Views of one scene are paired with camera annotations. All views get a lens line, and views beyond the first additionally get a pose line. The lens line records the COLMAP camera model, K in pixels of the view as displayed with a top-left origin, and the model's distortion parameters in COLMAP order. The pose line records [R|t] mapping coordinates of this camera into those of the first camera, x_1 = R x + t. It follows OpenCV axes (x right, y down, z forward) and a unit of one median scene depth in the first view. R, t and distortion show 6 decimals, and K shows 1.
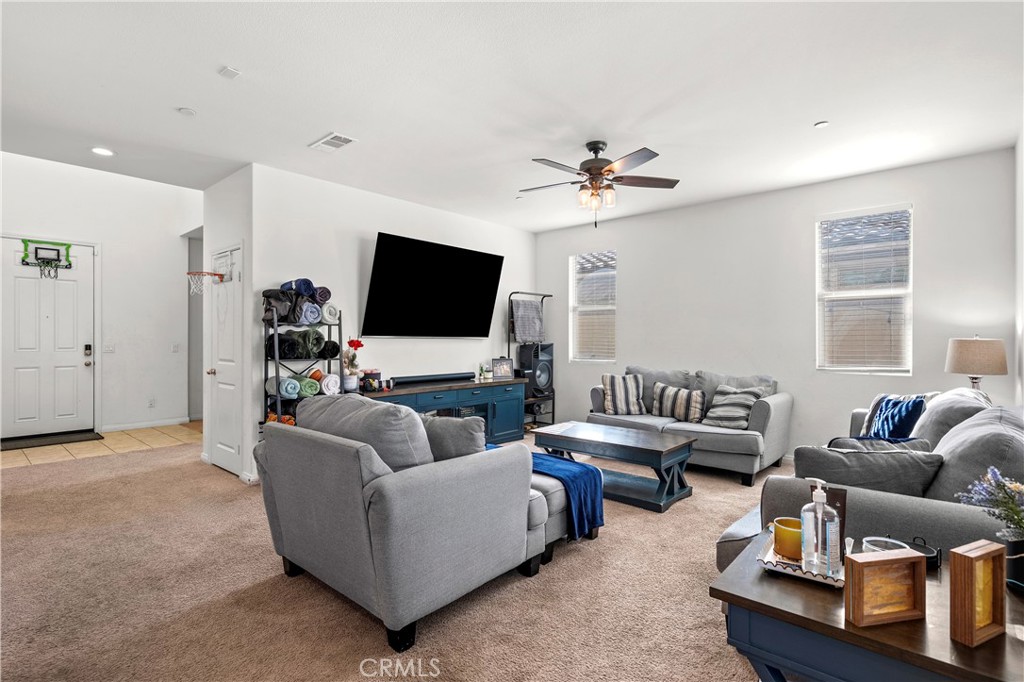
lens RADIAL K [[493.3, 0, 512.0], [0, 493.3, 341.0], [0, 0, 1]] dist [-0.000800, -0.000210]
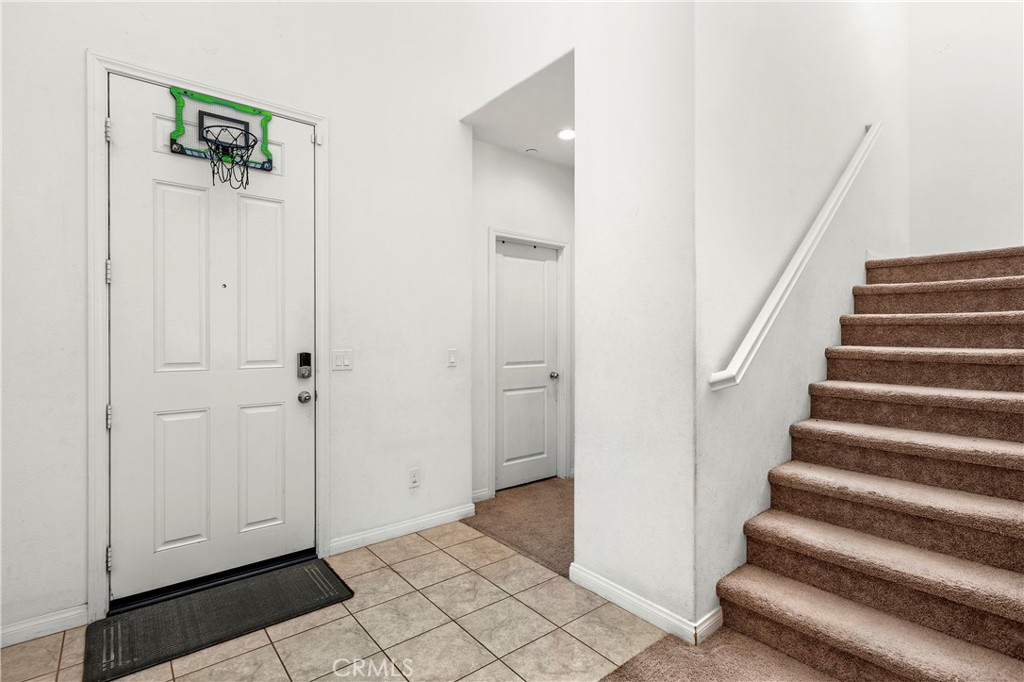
lens RADIAL K [[489.7, 0, 512.0], [0, 489.7, 341.0], [0, 0, 1]] dist [0.001380, 0.000267]
pose [[0.985312, 0.002416, -0.170744, -0.628941], [-0.001816, 0.999992, 0.003675, -0.004946], [0.170752, -0.003311, 0.985309, 0.630934]]
